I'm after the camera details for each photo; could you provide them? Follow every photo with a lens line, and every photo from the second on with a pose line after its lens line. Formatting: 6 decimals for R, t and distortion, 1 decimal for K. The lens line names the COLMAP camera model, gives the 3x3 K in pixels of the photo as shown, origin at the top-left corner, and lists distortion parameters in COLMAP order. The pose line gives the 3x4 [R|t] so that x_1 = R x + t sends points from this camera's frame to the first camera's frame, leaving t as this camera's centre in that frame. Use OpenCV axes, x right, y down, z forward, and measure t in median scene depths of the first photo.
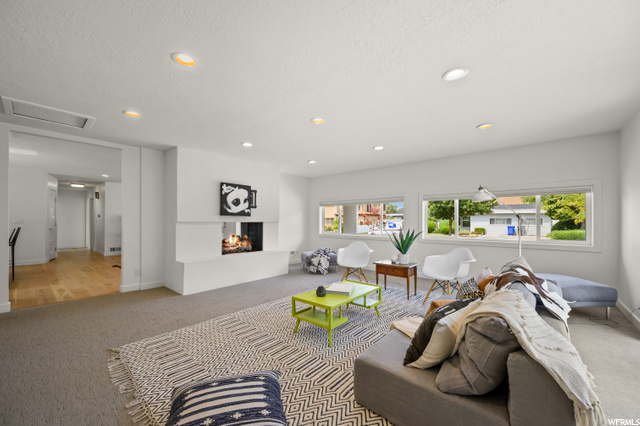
lens RADIAL K [[256.1, 0, 314.5], [0, 256.1, 217.4], [0, 0, 1]] dist [-0.001452, 0.000723]
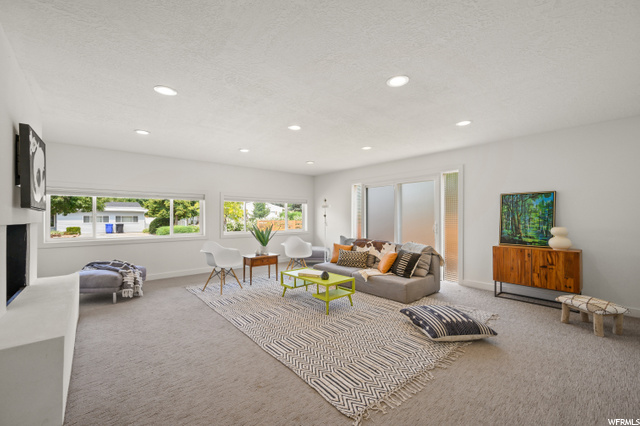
lens RADIAL K [[256.1, 0, 314.1], [0, 256.1, 215.3], [0, 0, 1]] dist [-0.001452, 0.000723]
pose [[0.169376, 0.002204, 0.985549, -0.174381], [-0.003062, 0.999994, -0.001710, -0.000646], [-0.985547, -0.002728, 0.169382, 0.119351]]
